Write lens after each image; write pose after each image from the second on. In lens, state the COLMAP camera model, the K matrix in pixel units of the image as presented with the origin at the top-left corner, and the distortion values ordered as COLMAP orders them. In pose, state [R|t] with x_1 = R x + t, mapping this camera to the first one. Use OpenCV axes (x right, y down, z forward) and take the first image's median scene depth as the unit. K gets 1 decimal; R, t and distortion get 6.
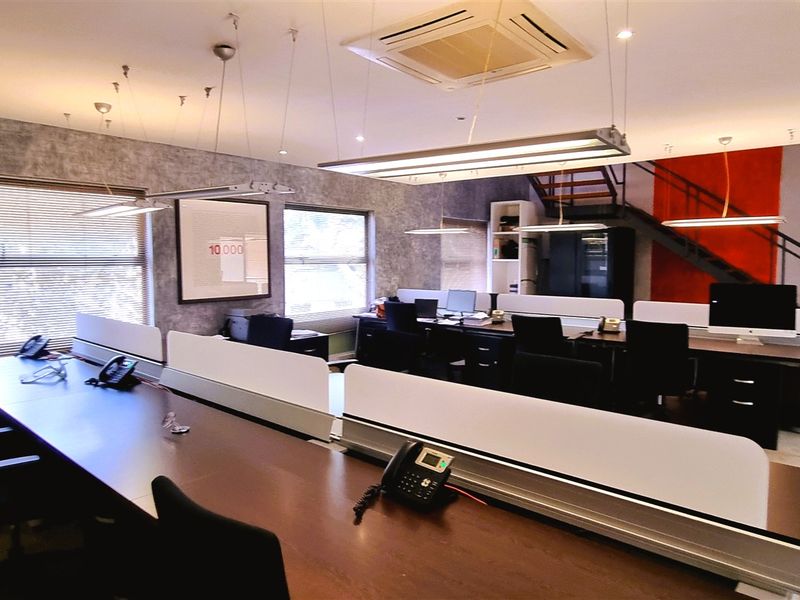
lens RADIAL K [[543.8, 0, 410.1], [0, 543.8, 292.6], [0, 0, 1]] dist [-0.000956, -0.000135]
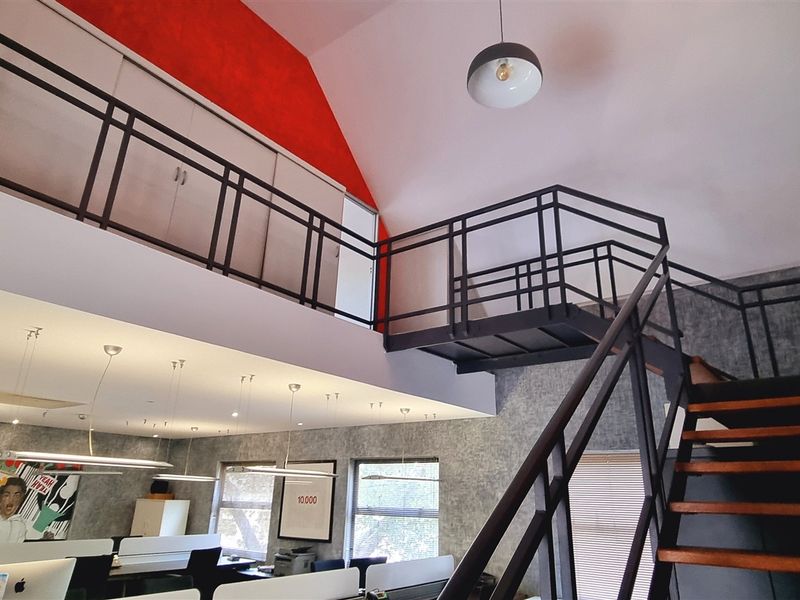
lens RADIAL K [[543.8, 0, 419.9], [0, 543.8, 287.9], [0, 0, 1]] dist [-0.000956, -0.000135]
pose [[0.057642, -0.356557, -0.932494, 1.082440], [-0.087095, 0.928690, -0.360486, -0.099650], [0.994531, 0.101995, 0.022477, 1.130143]]
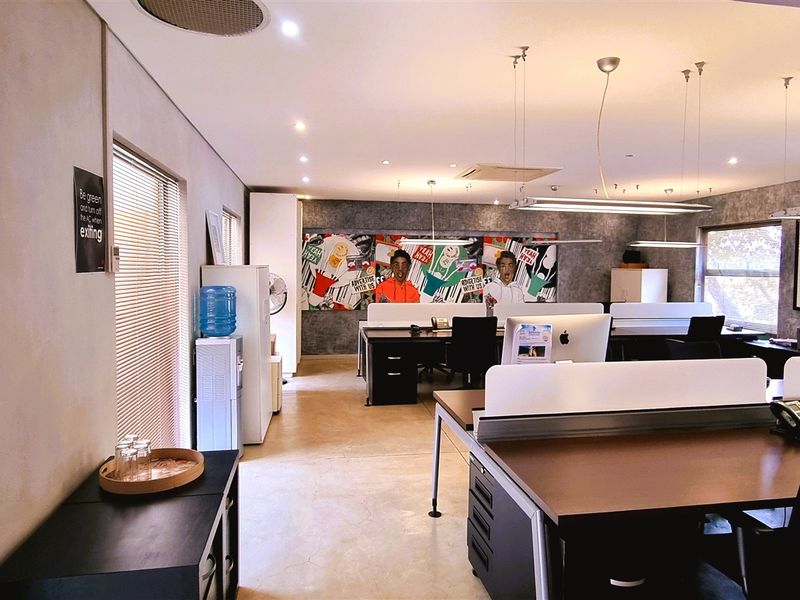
lens RADIAL K [[543.8, 0, 401.3], [0, 543.8, 296.1], [0, 0, 1]] dist [-0.000956, -0.000135]
pose [[-0.661506, 0.033453, -0.749194, 0.936838], [-0.058982, 0.993589, 0.096445, -0.065544], [0.747617, 0.107988, -0.655292, 1.001121]]
